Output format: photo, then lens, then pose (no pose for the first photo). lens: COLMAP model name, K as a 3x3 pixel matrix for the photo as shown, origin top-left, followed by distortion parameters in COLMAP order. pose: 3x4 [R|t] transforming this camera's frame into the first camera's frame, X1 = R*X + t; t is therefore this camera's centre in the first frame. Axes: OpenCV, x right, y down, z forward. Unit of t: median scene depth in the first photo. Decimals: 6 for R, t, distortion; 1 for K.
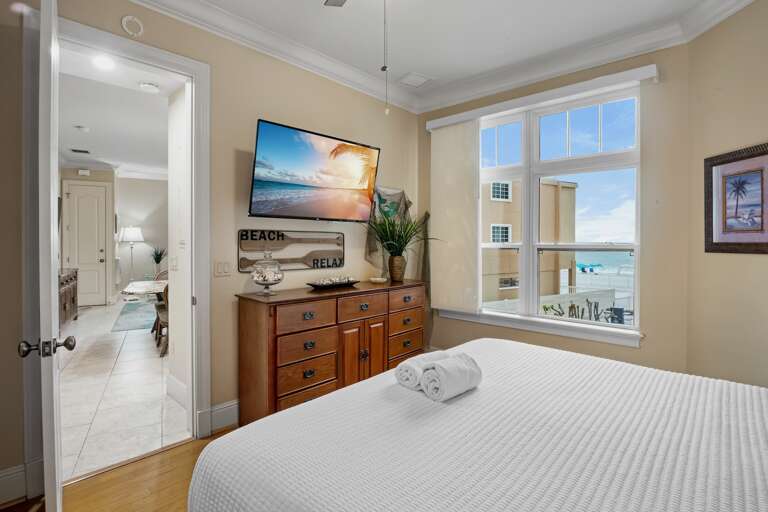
lens RADIAL K [[380.9, 0, 372.0], [0, 380.9, 254.3], [0, 0, 1]] dist [-0.019522, 0.000019]
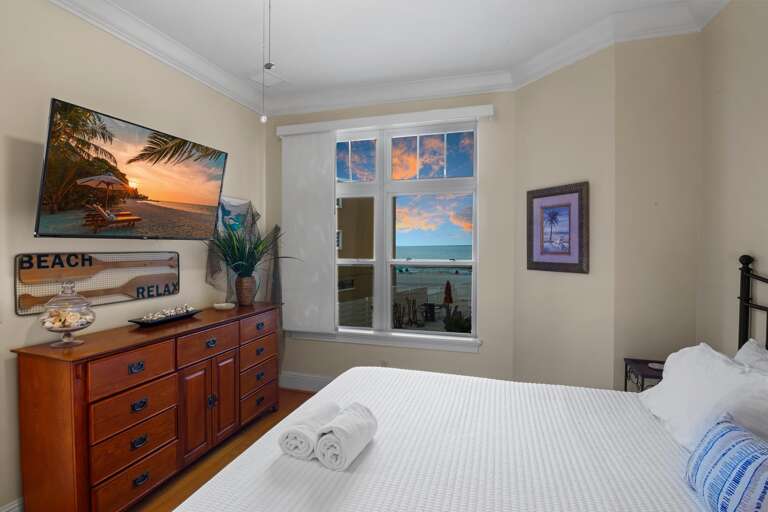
lens RADIAL K [[380.9, 0, 372.0], [0, 380.9, 254.3], [0, 0, 1]] dist [-0.019522, 0.000019]
pose [[0.898667, -0.016037, 0.438337, -0.065119], [0.016673, 0.999858, 0.002399, -0.052166], [-0.438314, 0.005153, 0.898807, 0.107426]]
